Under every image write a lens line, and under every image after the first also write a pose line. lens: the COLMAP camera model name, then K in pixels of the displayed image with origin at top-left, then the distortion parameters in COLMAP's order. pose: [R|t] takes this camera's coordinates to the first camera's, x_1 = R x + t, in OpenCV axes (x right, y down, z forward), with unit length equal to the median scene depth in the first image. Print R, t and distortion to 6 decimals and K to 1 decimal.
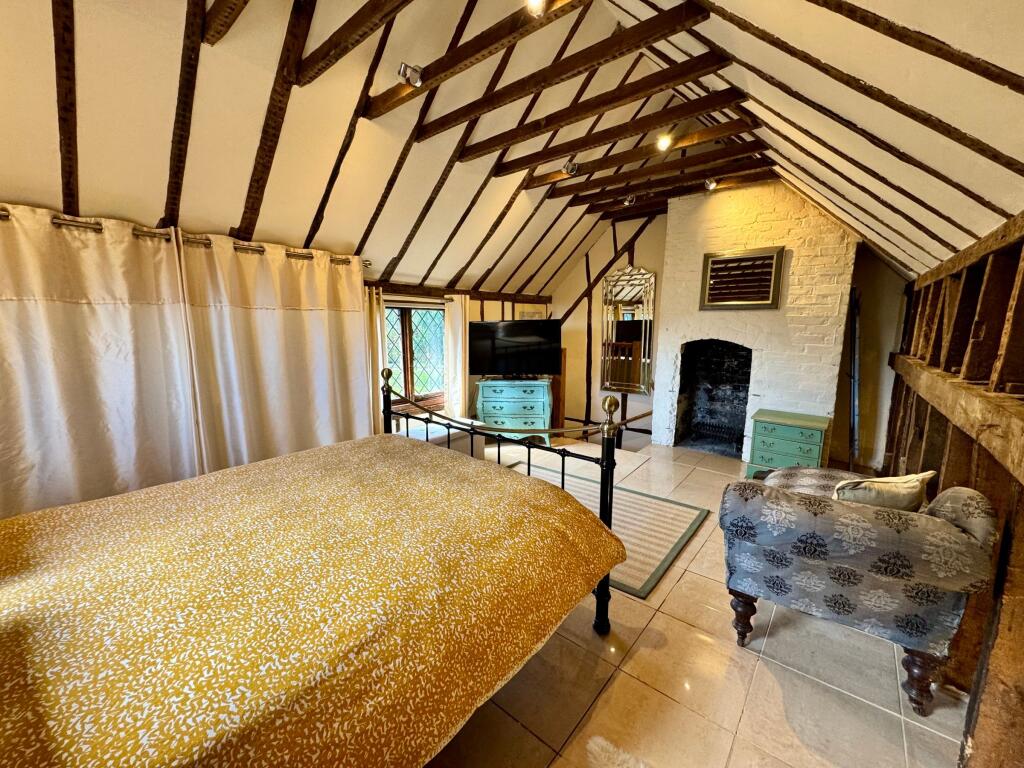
lens RADIAL K [[406.3, 0, 520.0], [0, 406.3, 383.6], [0, 0, 1]] dist [-0.003966, 0.000500]
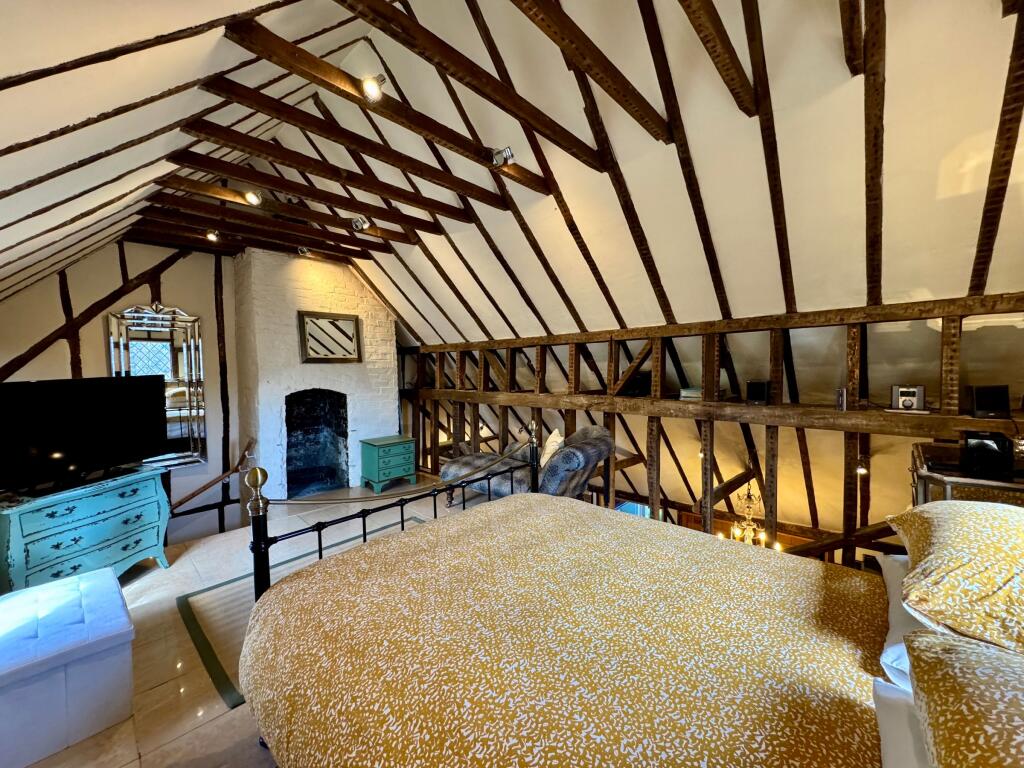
lens RADIAL K [[406.3, 0, 517.6], [0, 406.3, 384.4], [0, 0, 1]] dist [-0.003966, 0.000500]
pose [[0.053113, -0.053852, 0.997135, -0.572962], [0.158627, 0.986321, 0.044819, -0.080327], [-0.985909, 0.155792, 0.060928, 0.377214]]
